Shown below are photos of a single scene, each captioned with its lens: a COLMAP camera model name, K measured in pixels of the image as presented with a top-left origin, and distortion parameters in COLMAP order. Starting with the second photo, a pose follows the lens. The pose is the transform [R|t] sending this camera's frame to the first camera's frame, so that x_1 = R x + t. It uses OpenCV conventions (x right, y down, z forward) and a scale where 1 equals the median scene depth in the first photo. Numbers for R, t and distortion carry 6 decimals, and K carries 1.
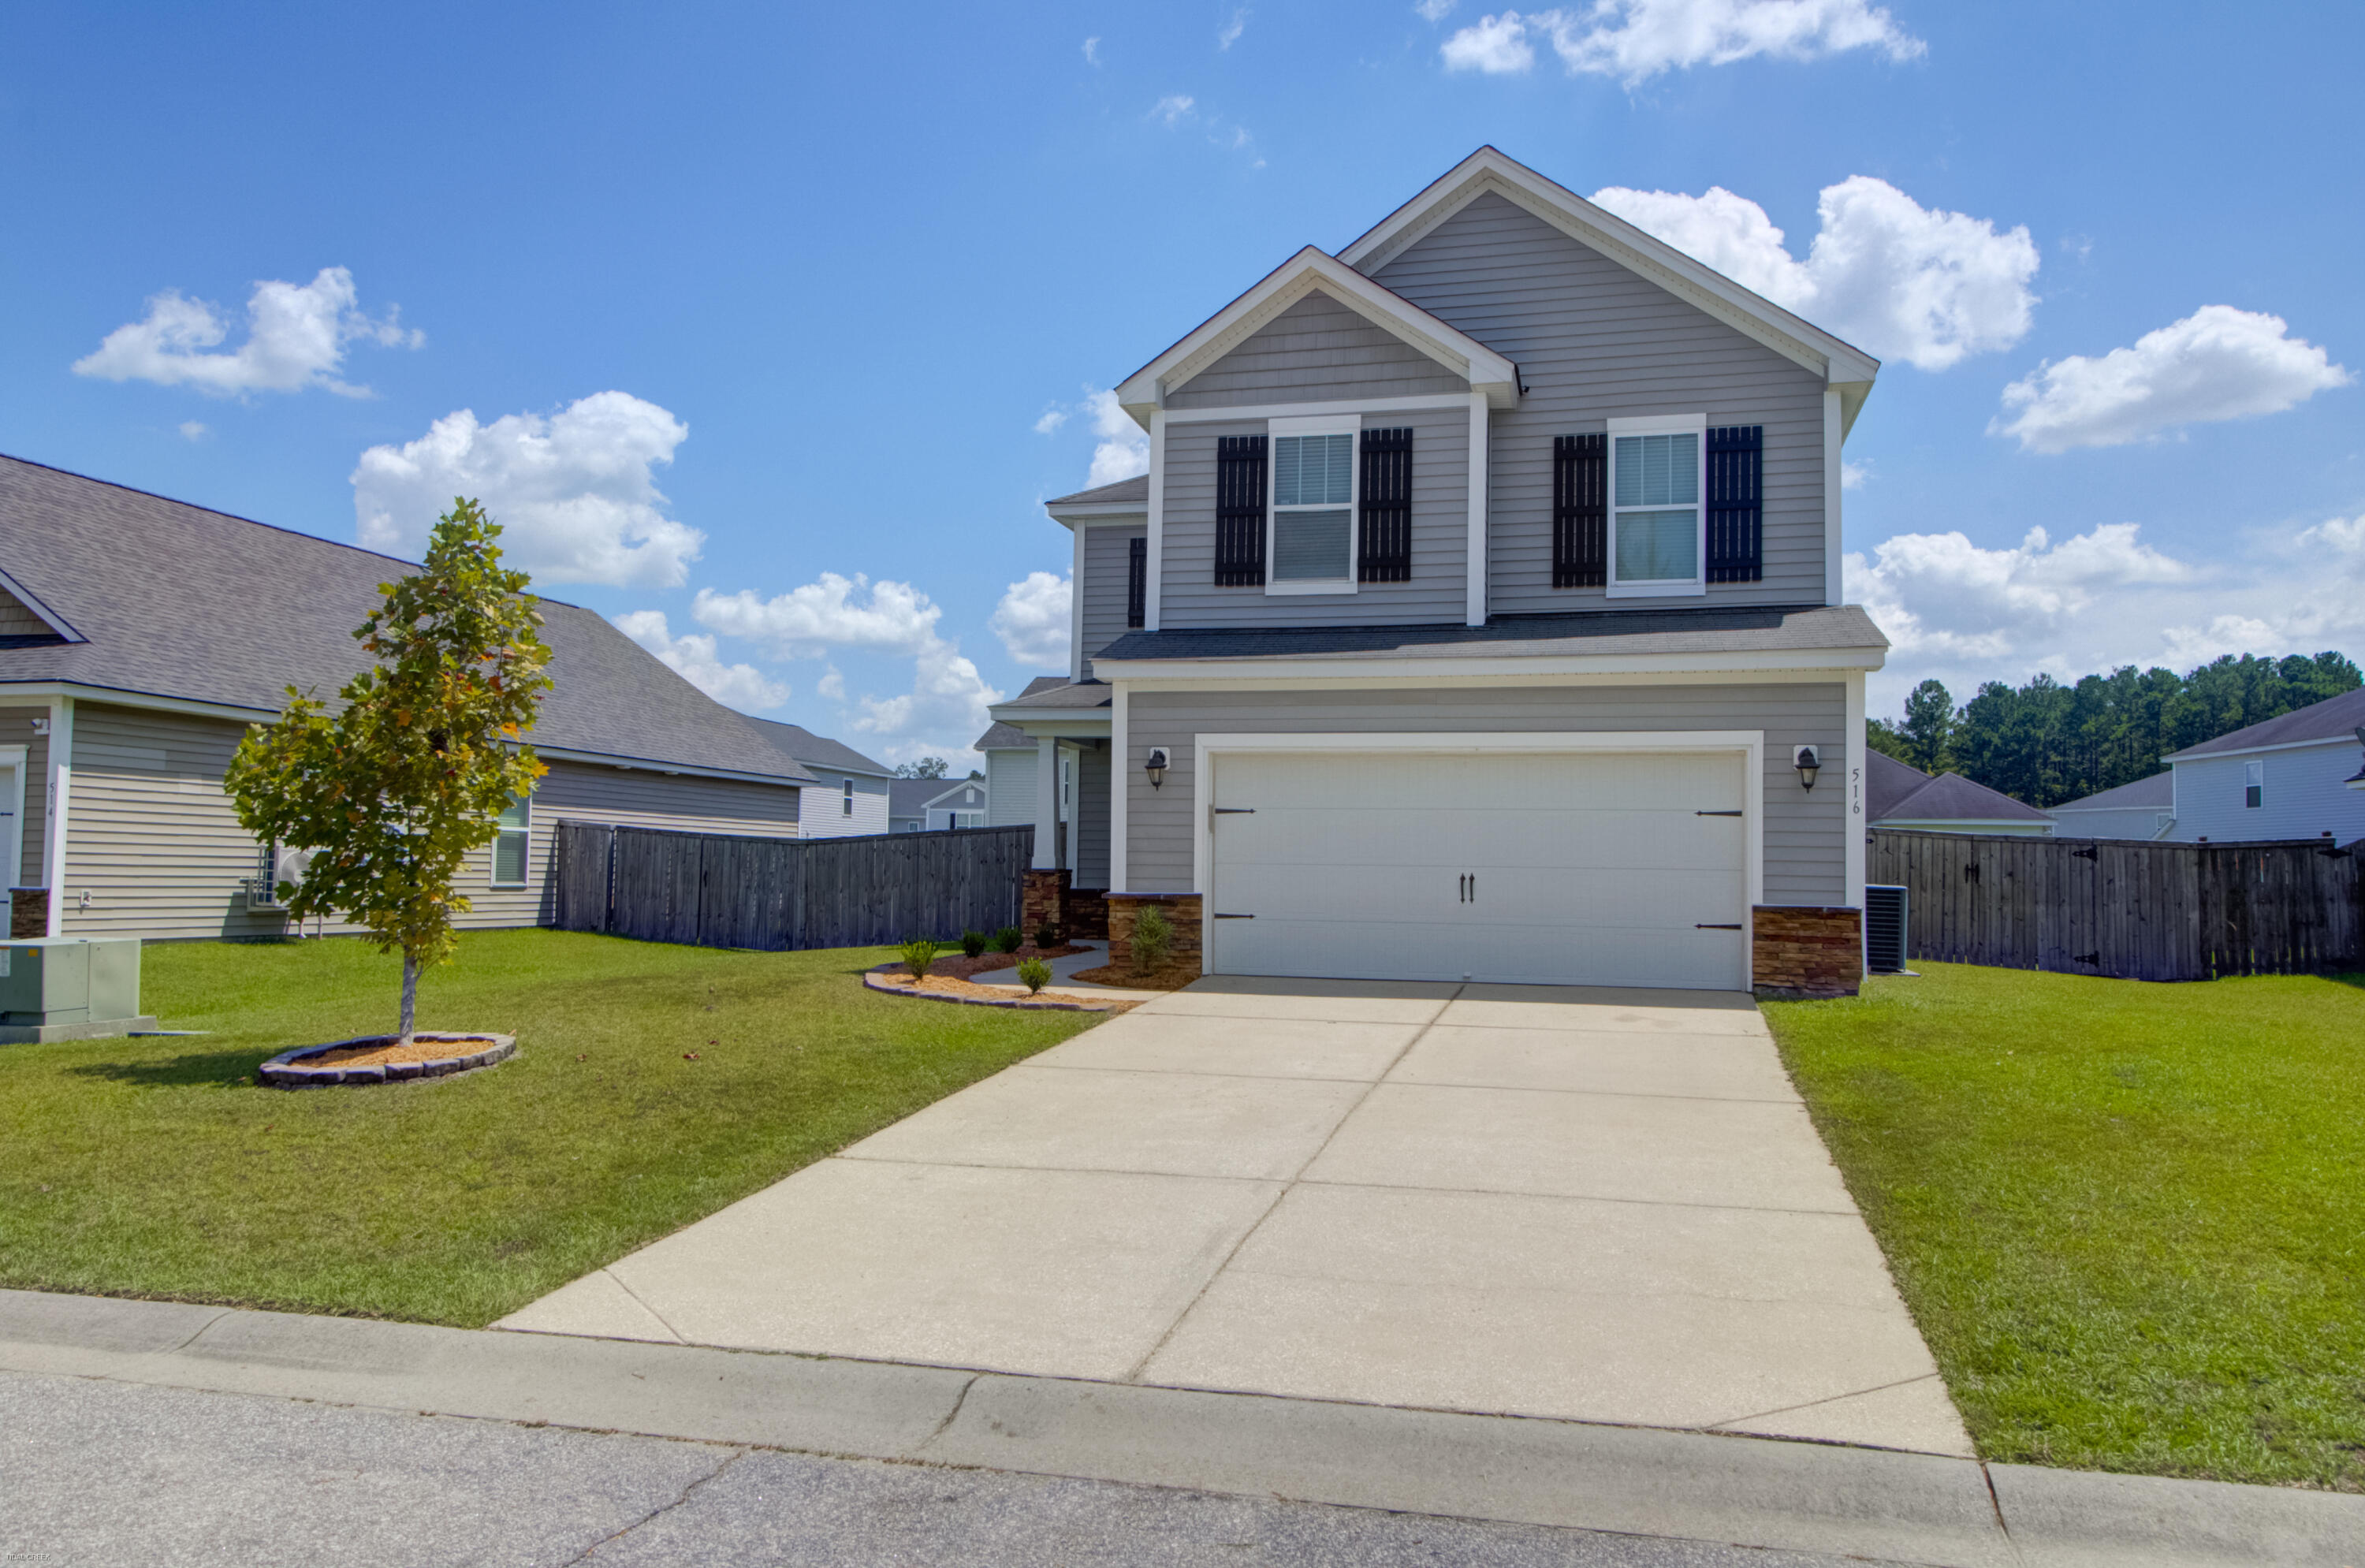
lens RADIAL K [[2062.0, 0, 1189.3], [0, 2062.0, 728.5], [0, 0, 1]] dist [-0.005223, -0.003420]
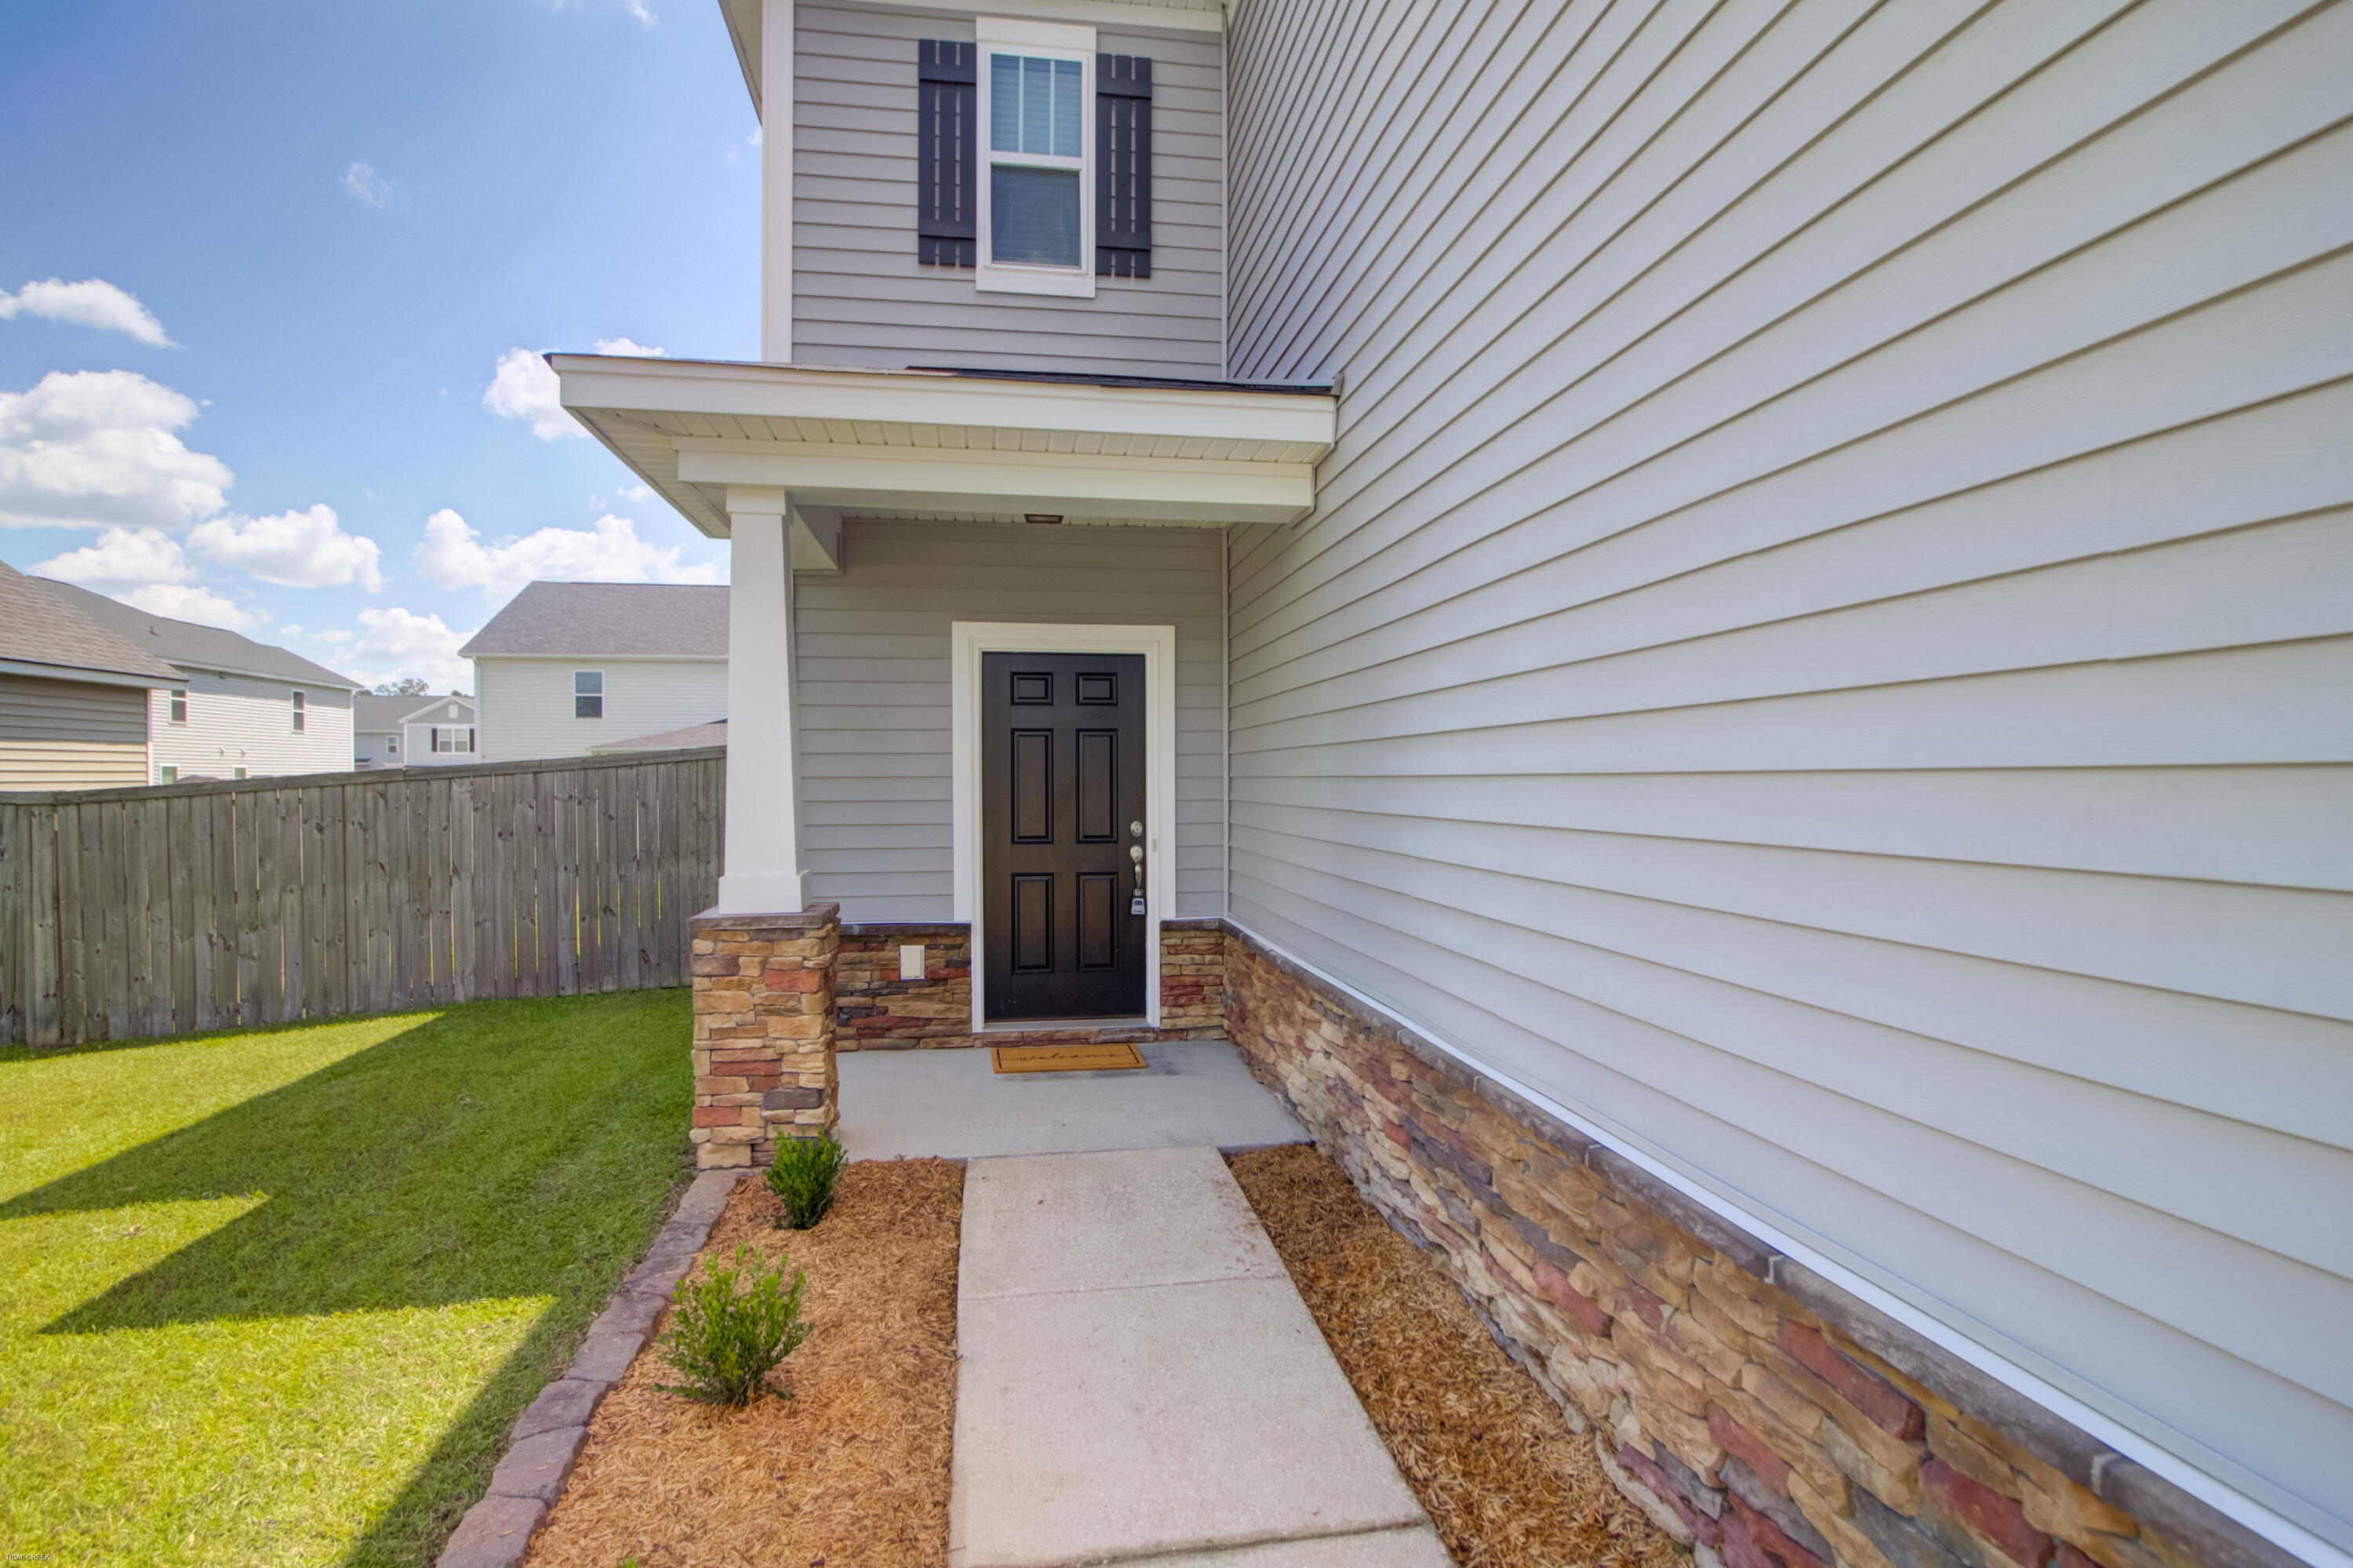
lens RADIAL K [[1407.0, 0, 1262.9], [0, 1407.0, 784.4], [0, 0, 1]] dist [-0.007667, -0.001844]
pose [[0.913747, -0.019071, 0.405836, -0.070001], [-0.014443, 0.996742, 0.079358, 0.024476], [-0.406027, -0.078375, 0.910494, 0.622904]]
